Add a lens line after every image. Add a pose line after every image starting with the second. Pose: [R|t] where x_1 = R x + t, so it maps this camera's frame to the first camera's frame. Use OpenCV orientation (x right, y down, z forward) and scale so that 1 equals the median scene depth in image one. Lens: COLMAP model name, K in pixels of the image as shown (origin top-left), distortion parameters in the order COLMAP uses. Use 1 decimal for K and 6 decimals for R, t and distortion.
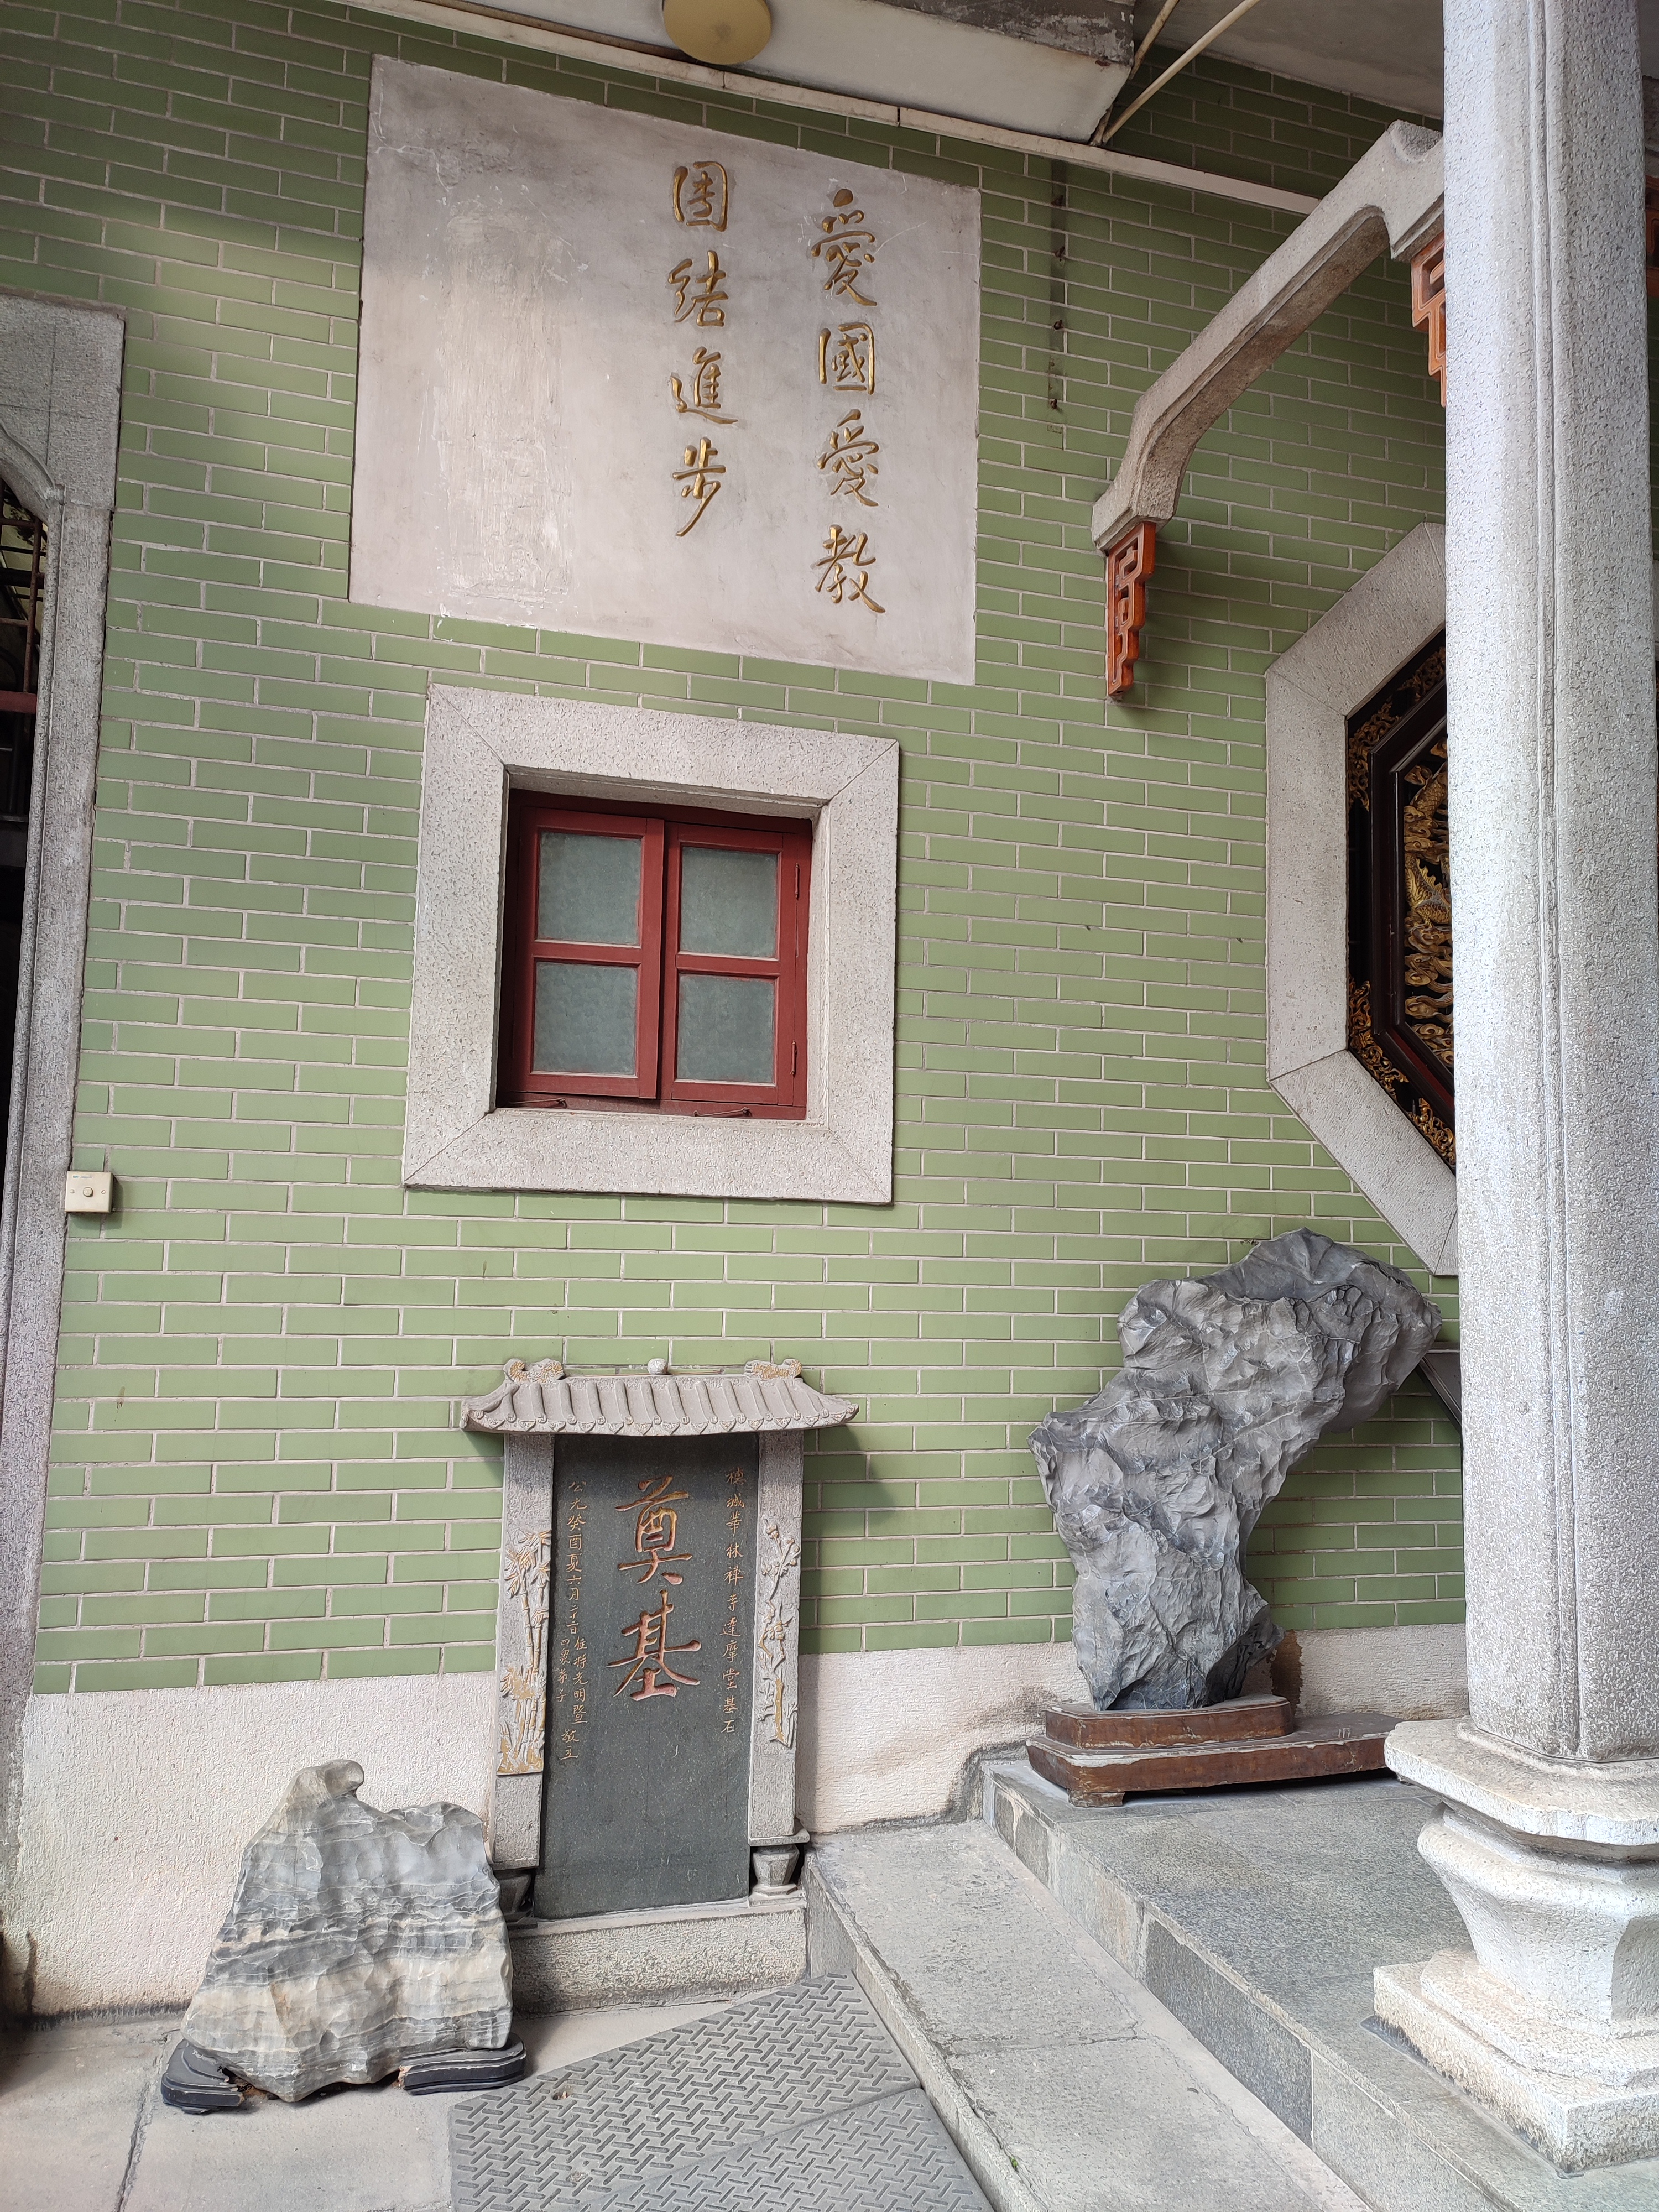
lens RADIAL K [[1628.7, 0, 834.4], [0, 1628.7, 1106.8], [0, 0, 1]] dist [0.027522, -0.011954]
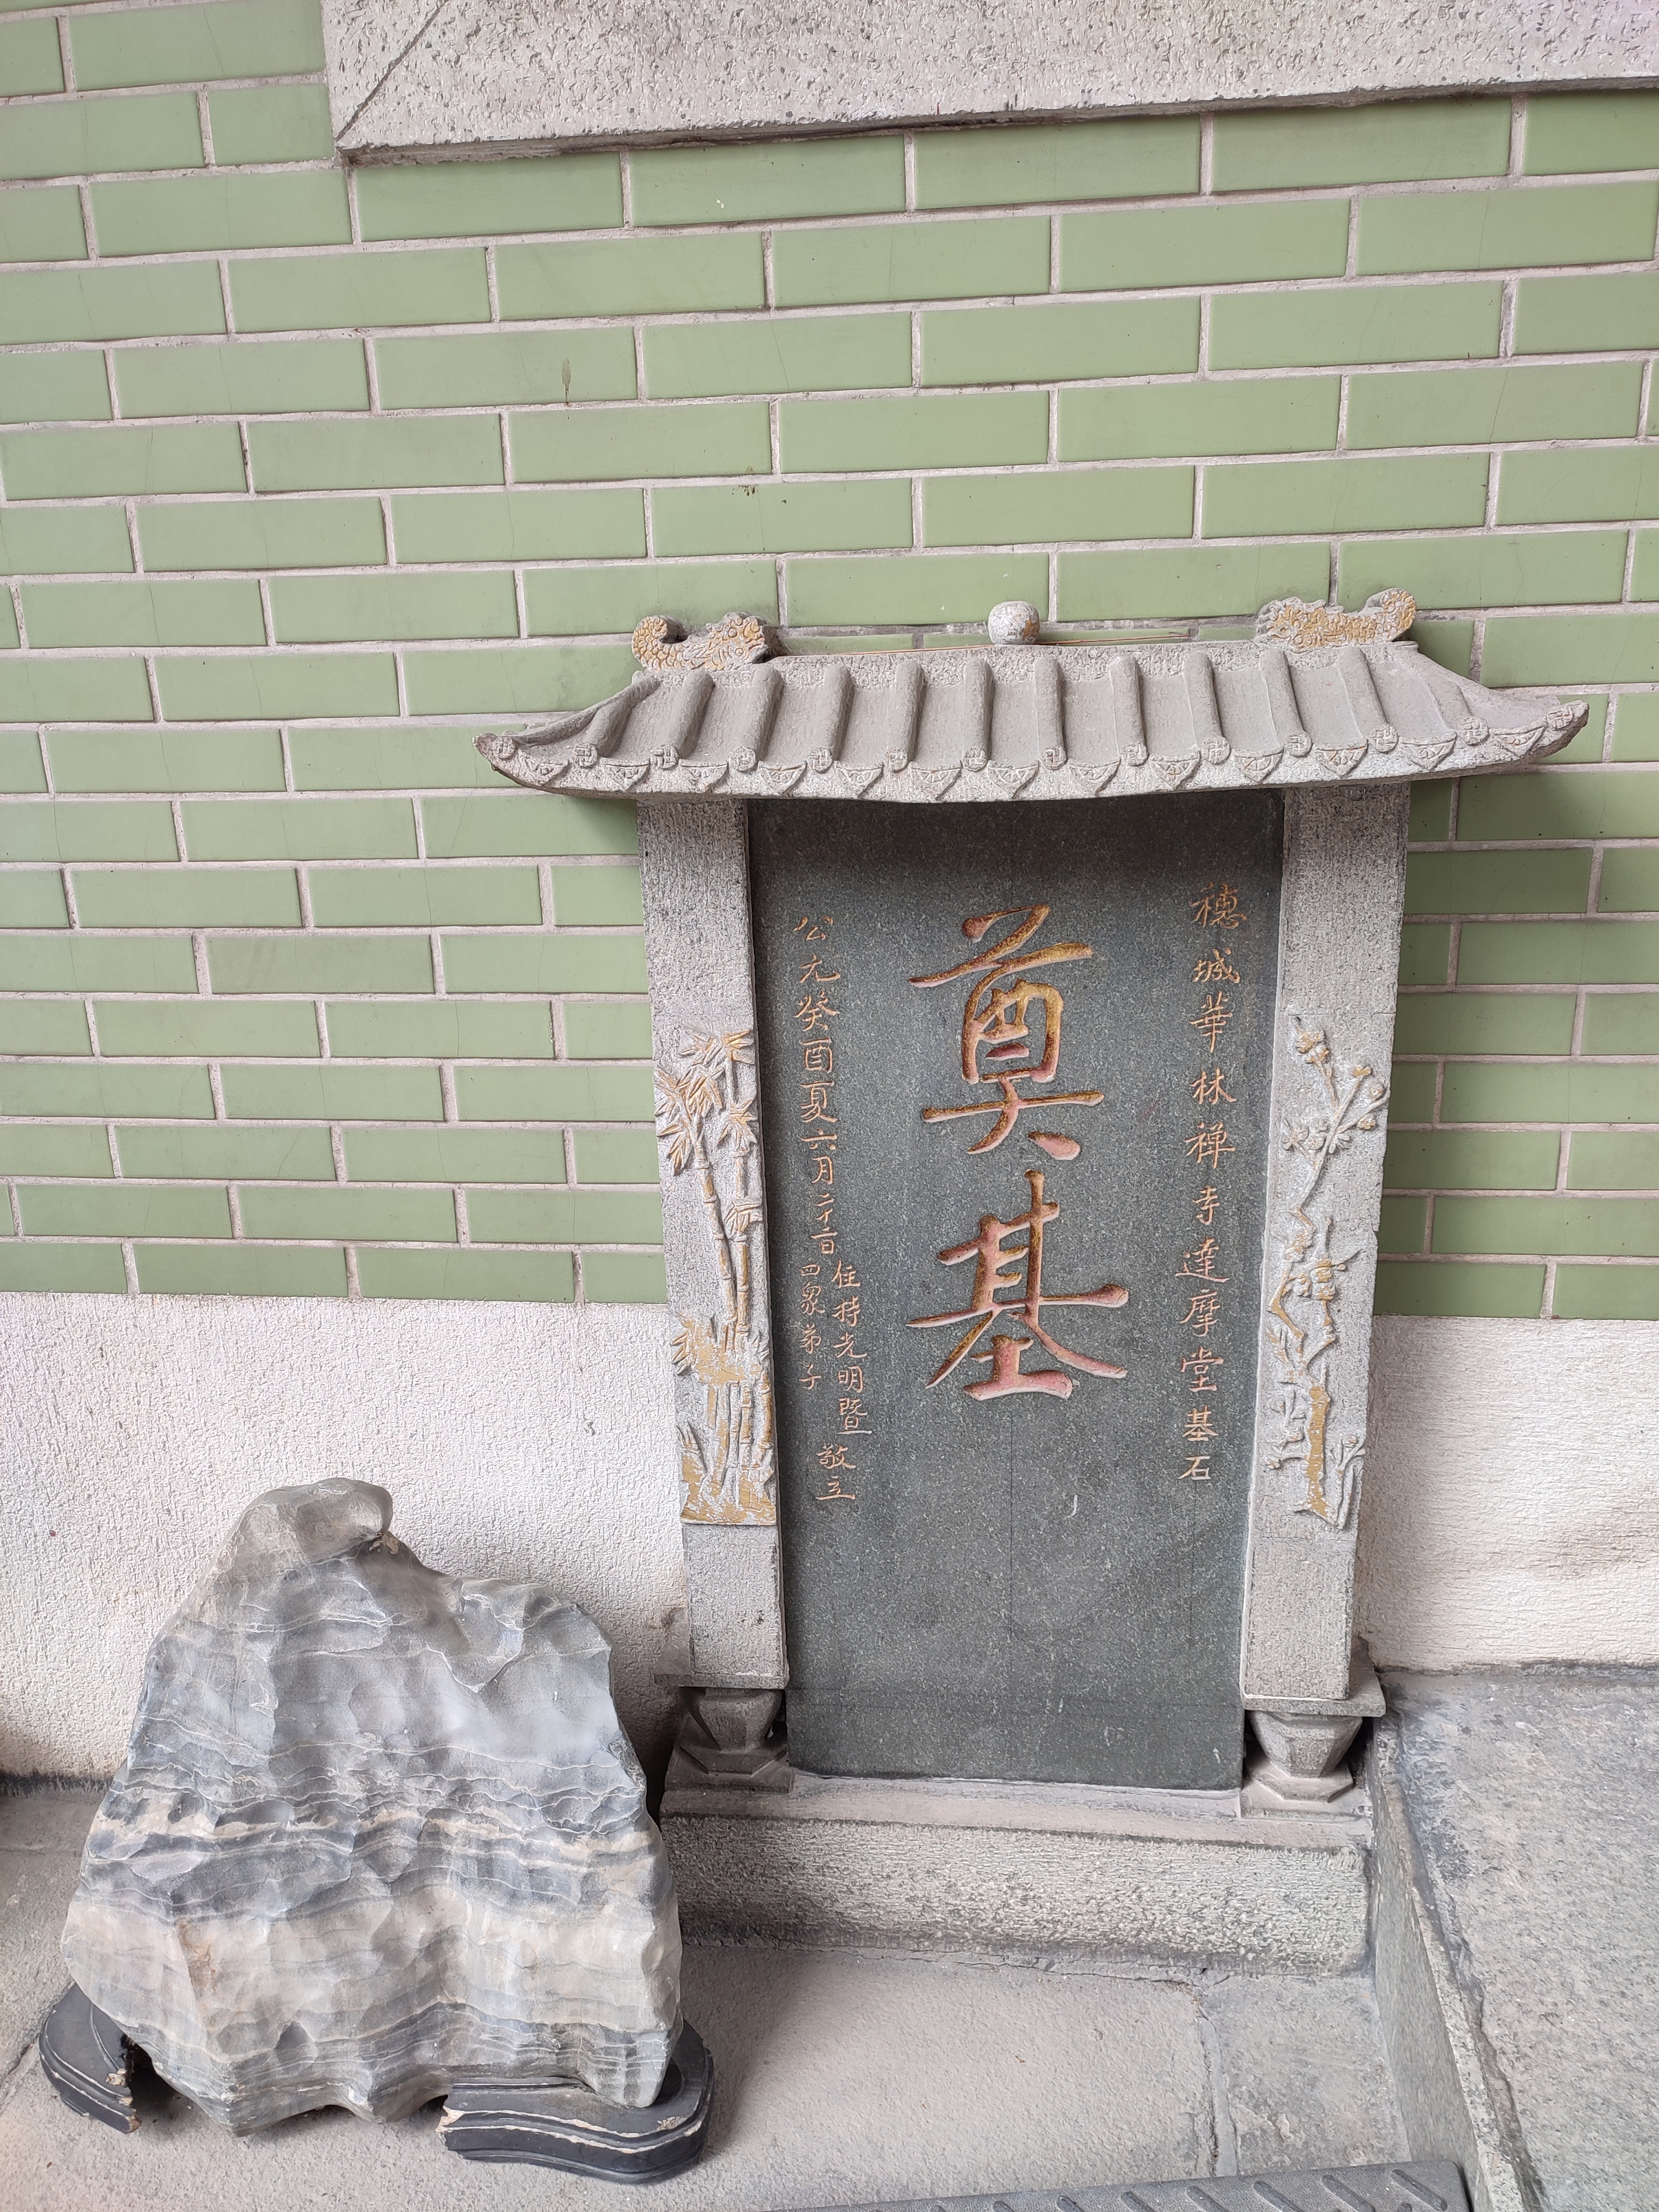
lens RADIAL K [[1628.7, 0, 832.6], [0, 1628.7, 1111.5], [0, 0, 1]] dist [0.027522, -0.011954]
pose [[0.923545, 0.061077, -0.378596, 0.004690], [0.081924, 0.933024, 0.350364, 0.134322], [0.374638, -0.354593, 0.856685, 0.642488]]
